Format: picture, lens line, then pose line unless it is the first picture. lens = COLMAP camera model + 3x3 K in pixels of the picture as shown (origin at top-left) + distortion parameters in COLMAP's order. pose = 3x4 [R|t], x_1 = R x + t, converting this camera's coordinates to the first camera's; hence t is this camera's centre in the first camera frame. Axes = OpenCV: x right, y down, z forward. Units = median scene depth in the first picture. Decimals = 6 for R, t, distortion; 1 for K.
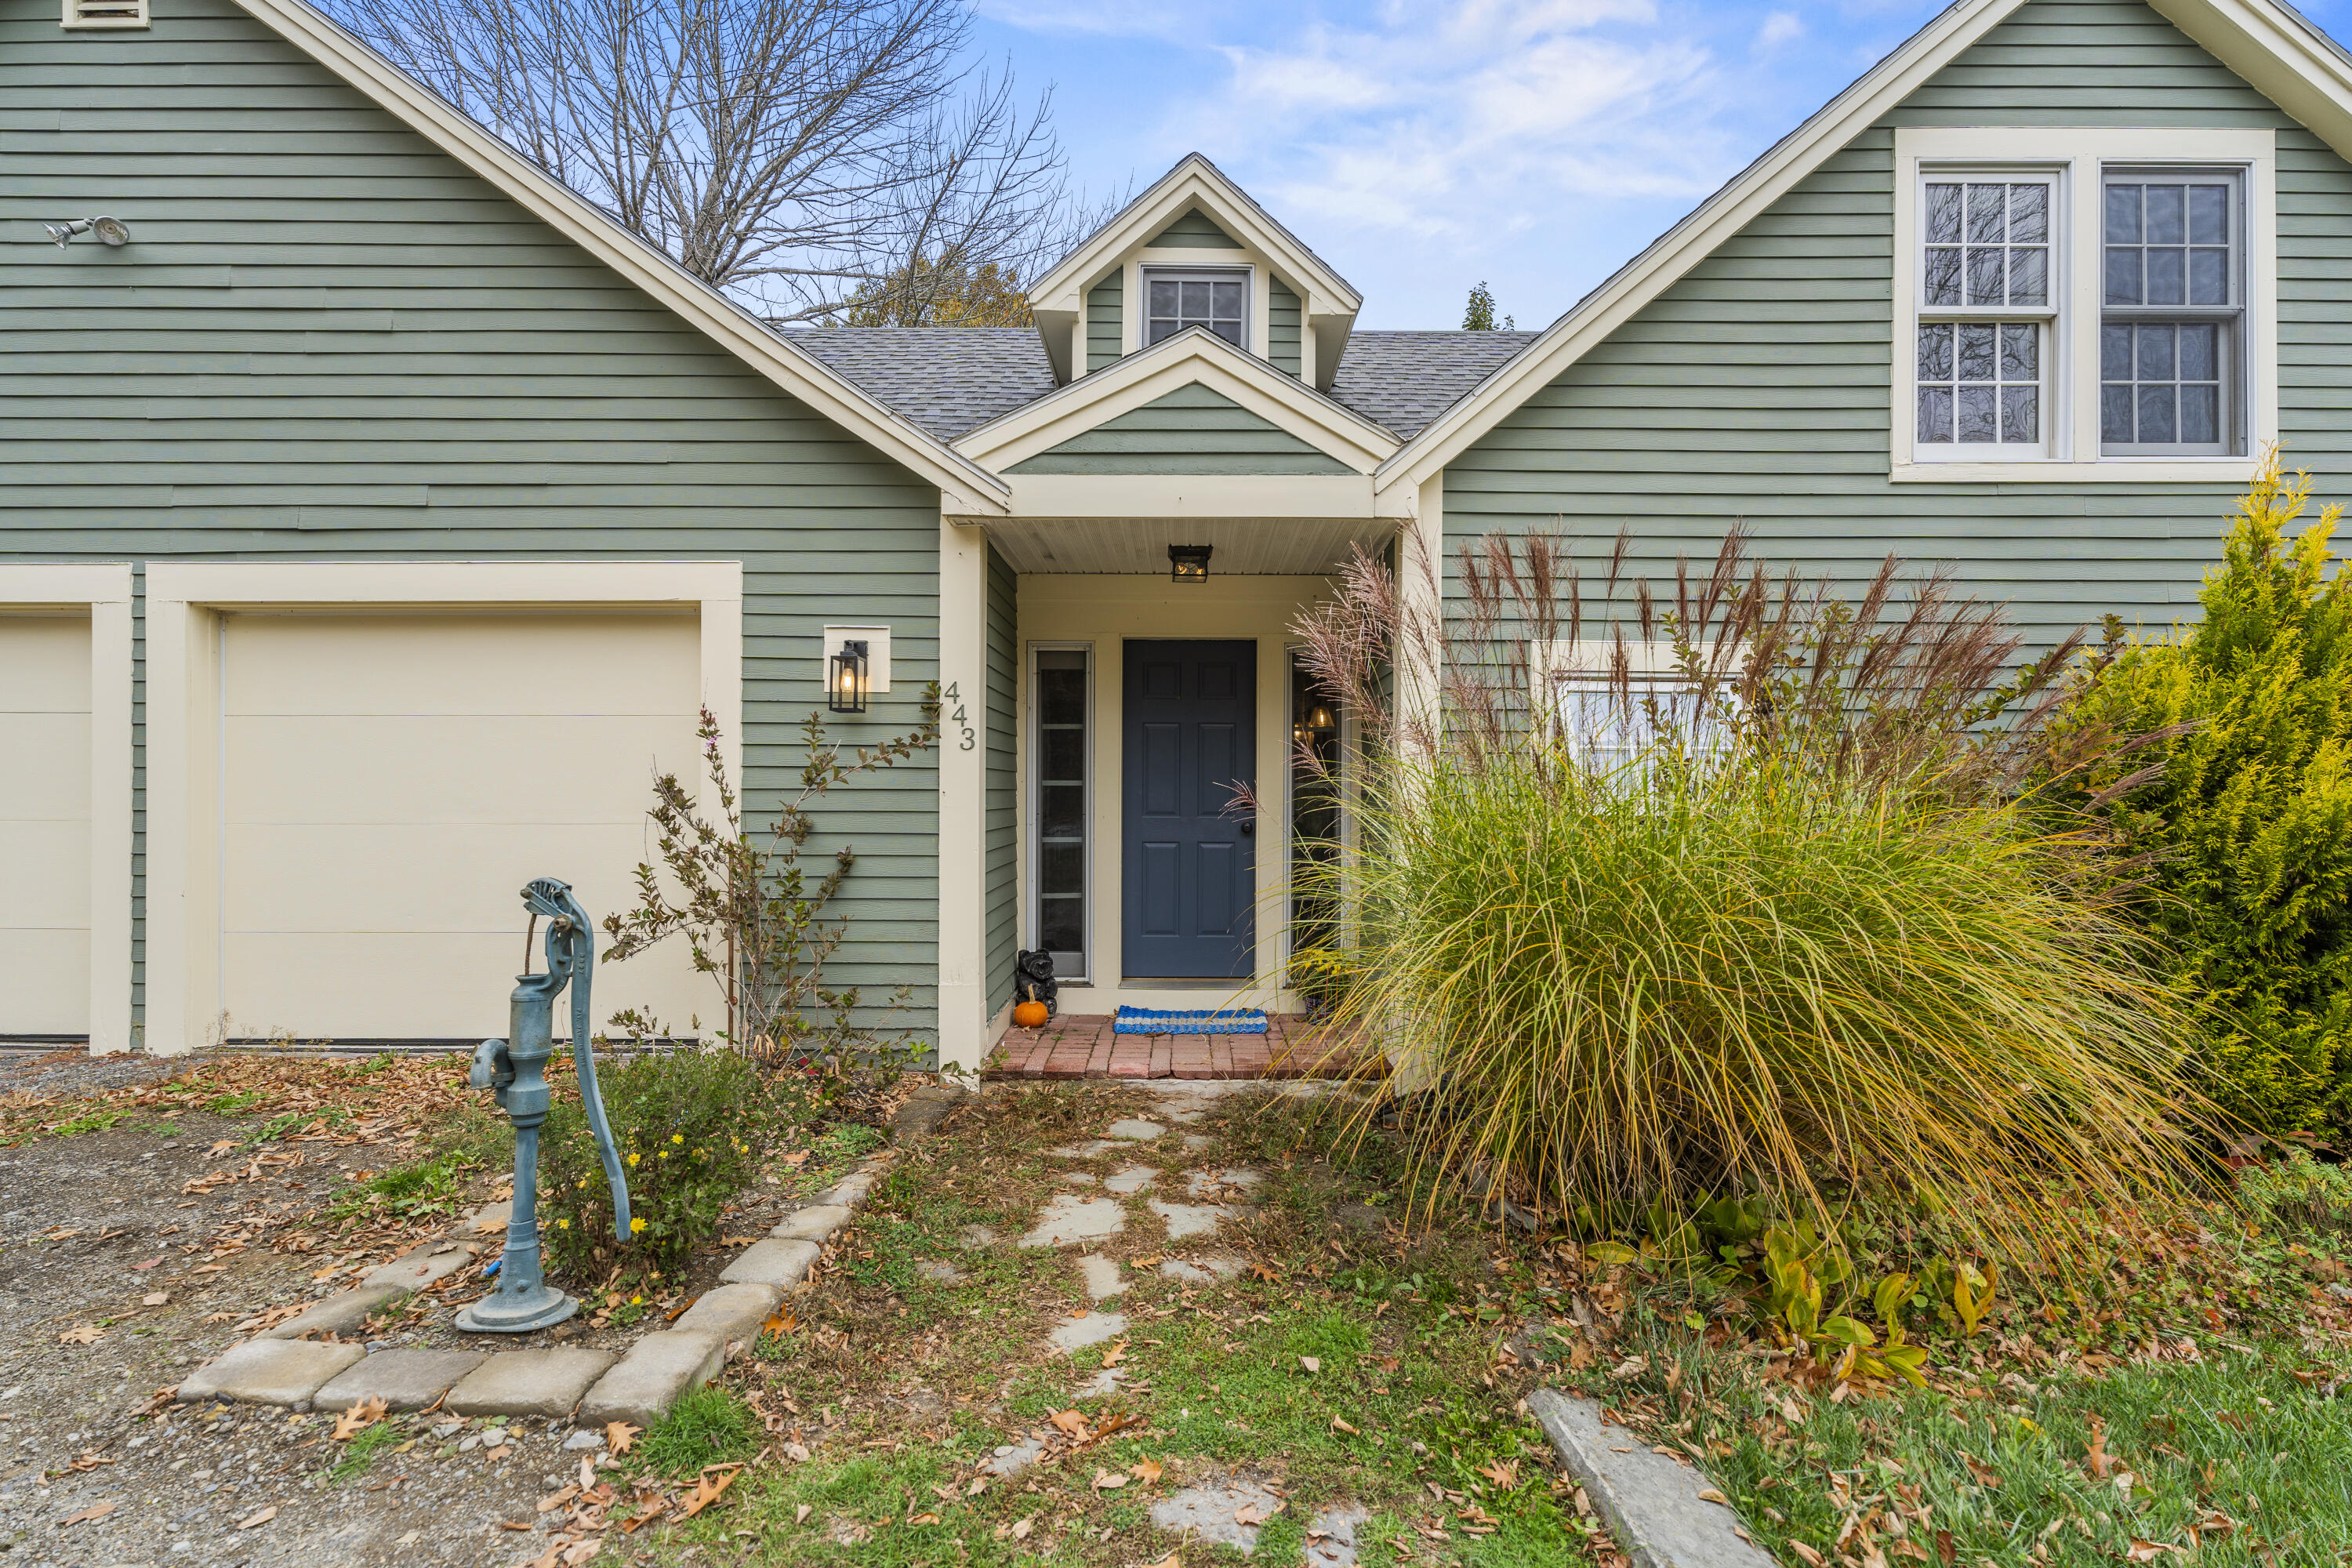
lens RADIAL K [[1092.2, 0, 1179.7], [0, 1092.2, 819.1], [0, 0, 1]] dist [0.009209, -0.000357]
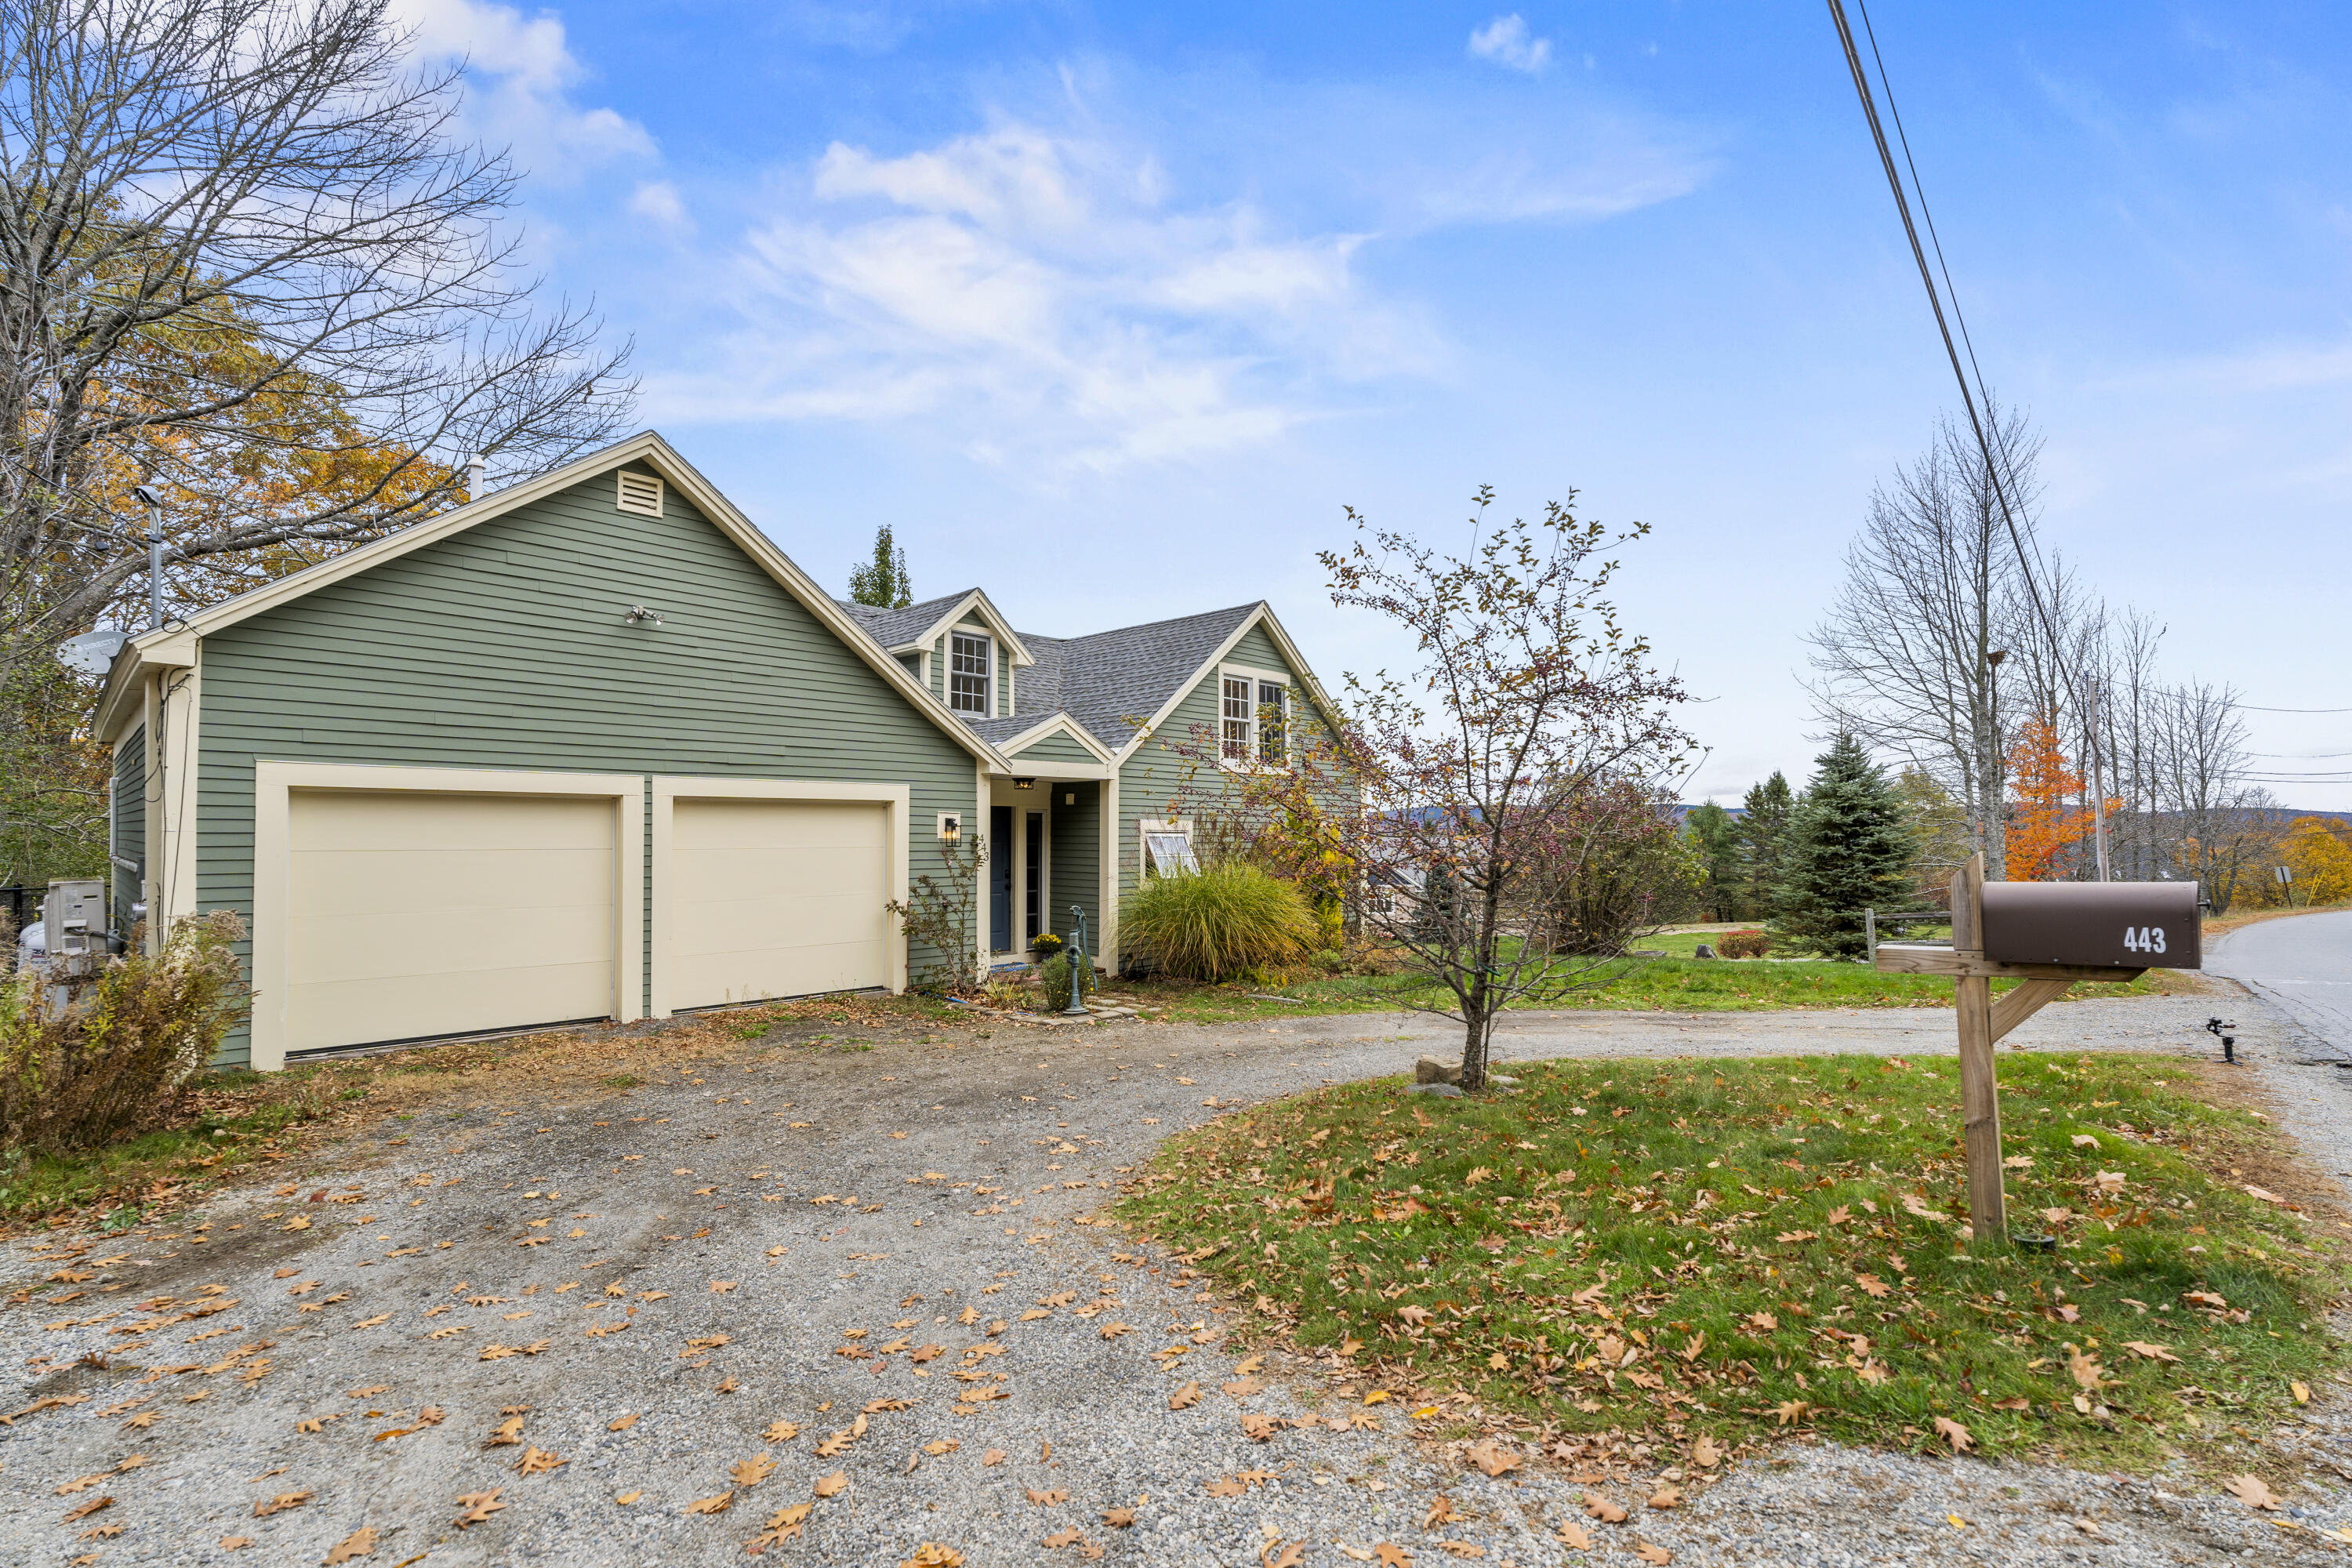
lens RADIAL K [[1092.2, 0, 1179.7], [0, 1092.2, 819.1], [0, 0, 1]] dist [0.009209, -0.000357]
pose [[0.680322, 0.007494, 0.732875, -1.754981], [0.002812, 0.999914, -0.012835, -0.124848], [-0.732908, 0.010793, 0.680242, -1.081921]]
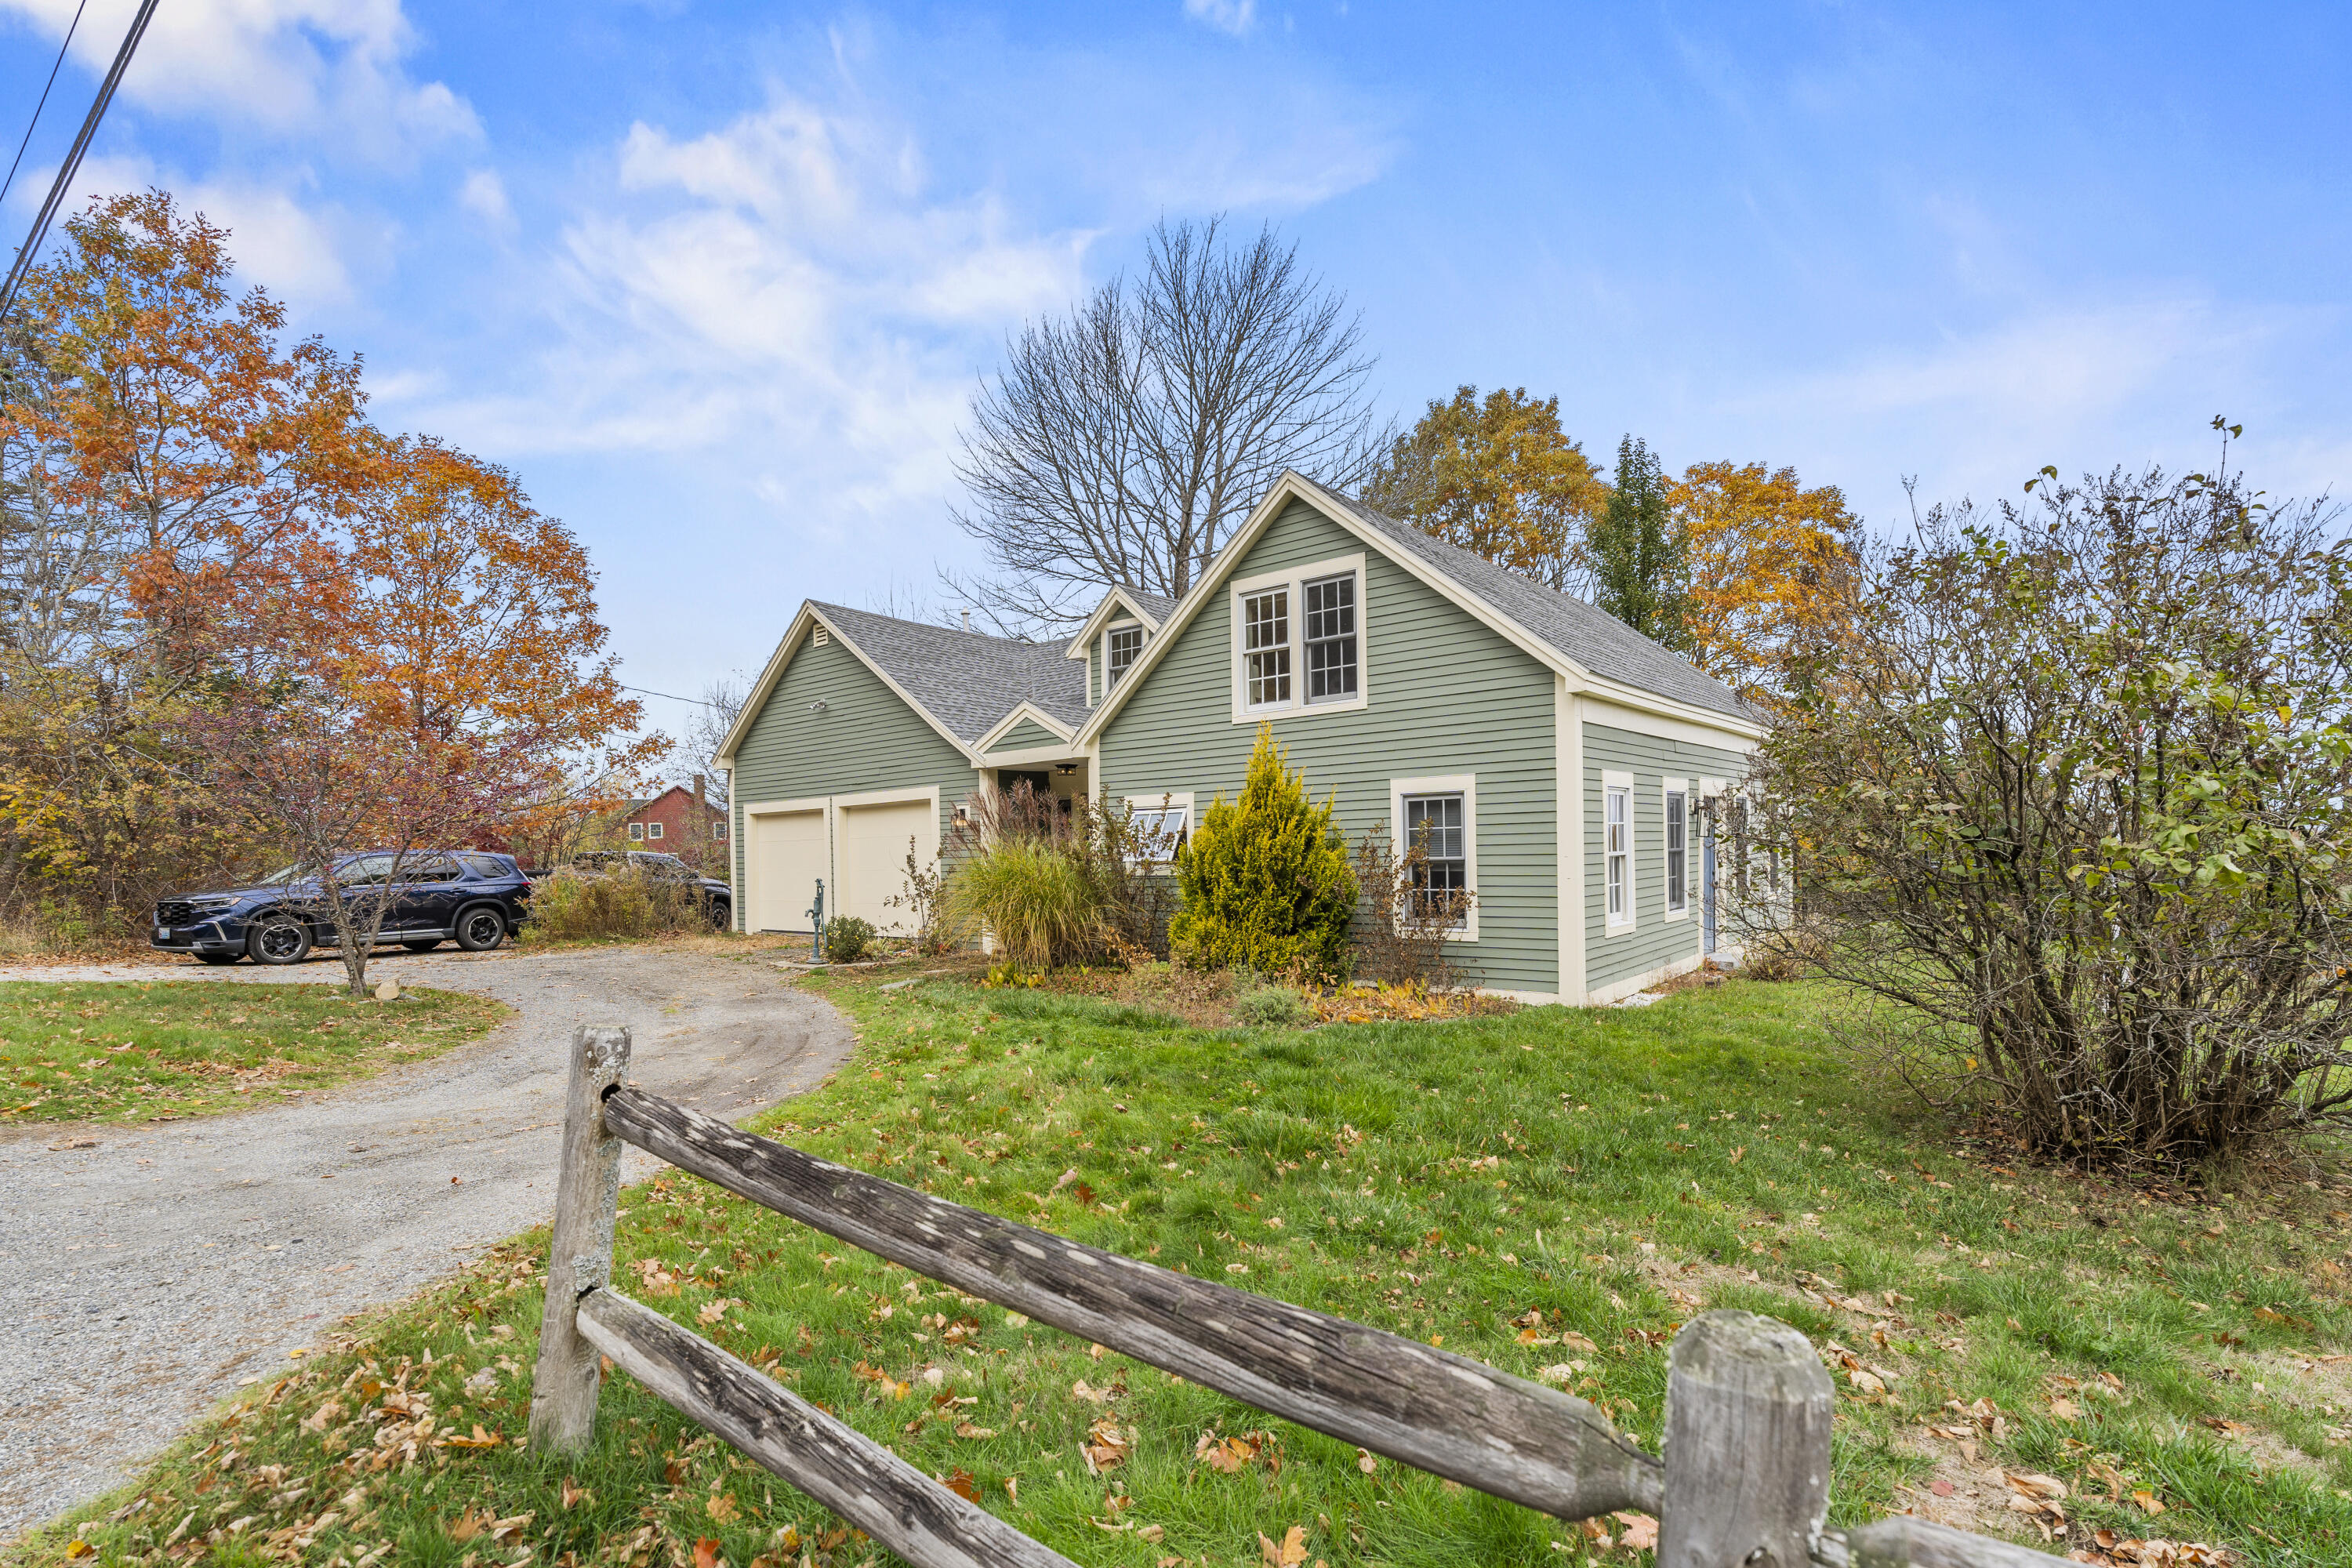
lens RADIAL K [[1092.2, 0, 1179.7], [0, 1092.2, 819.1], [0, 0, 1]] dist [0.009209, -0.000357]
pose [[0.770279, -0.042476, -0.636291, 2.110048], [0.020748, 0.998920, -0.041567, 0.007619], [0.637370, 0.018817, 0.770328, -0.963026]]
